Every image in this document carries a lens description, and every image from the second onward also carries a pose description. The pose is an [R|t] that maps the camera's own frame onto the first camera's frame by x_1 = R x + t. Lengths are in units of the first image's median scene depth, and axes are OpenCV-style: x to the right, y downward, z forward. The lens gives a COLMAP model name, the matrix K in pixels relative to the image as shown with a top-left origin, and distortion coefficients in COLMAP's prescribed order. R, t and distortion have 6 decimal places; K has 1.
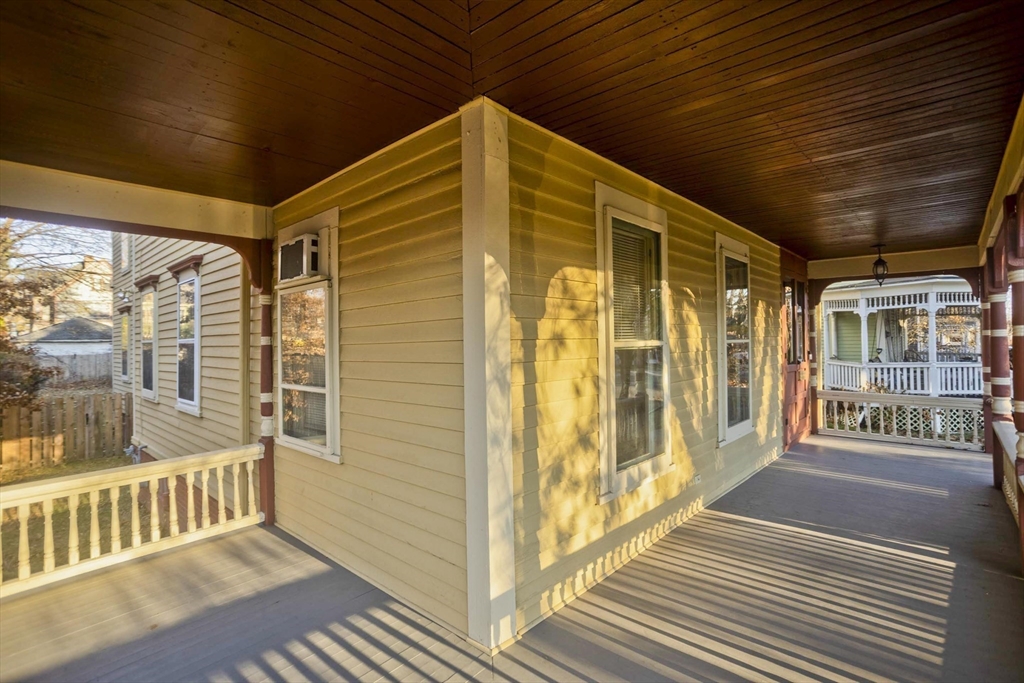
lens RADIAL K [[487.4, 0, 513.1], [0, 487.4, 336.7], [0, 0, 1]] dist [-0.052882, 0.030621]
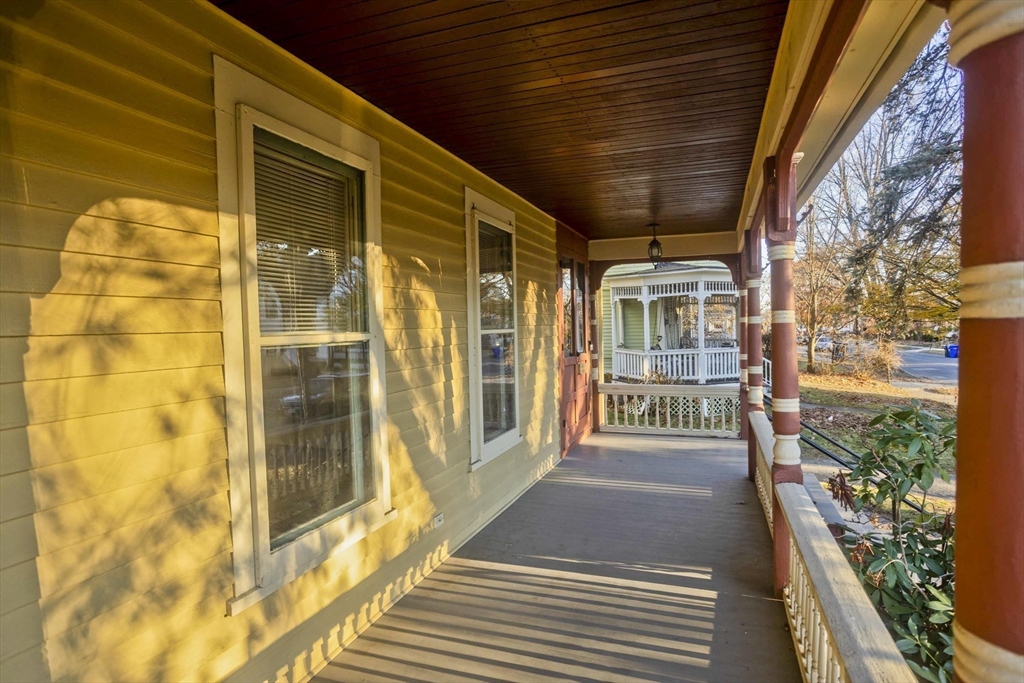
lens RADIAL K [[534.4, 0, 512.0], [0, 534.4, 341.5], [0, 0, 1]] dist [-0.052757, 0.000725]
pose [[0.929299, -0.018239, 0.368878, 0.179712], [0.007572, 0.999511, 0.030344, -0.000310], [-0.369251, -0.025406, 0.928982, 0.198847]]
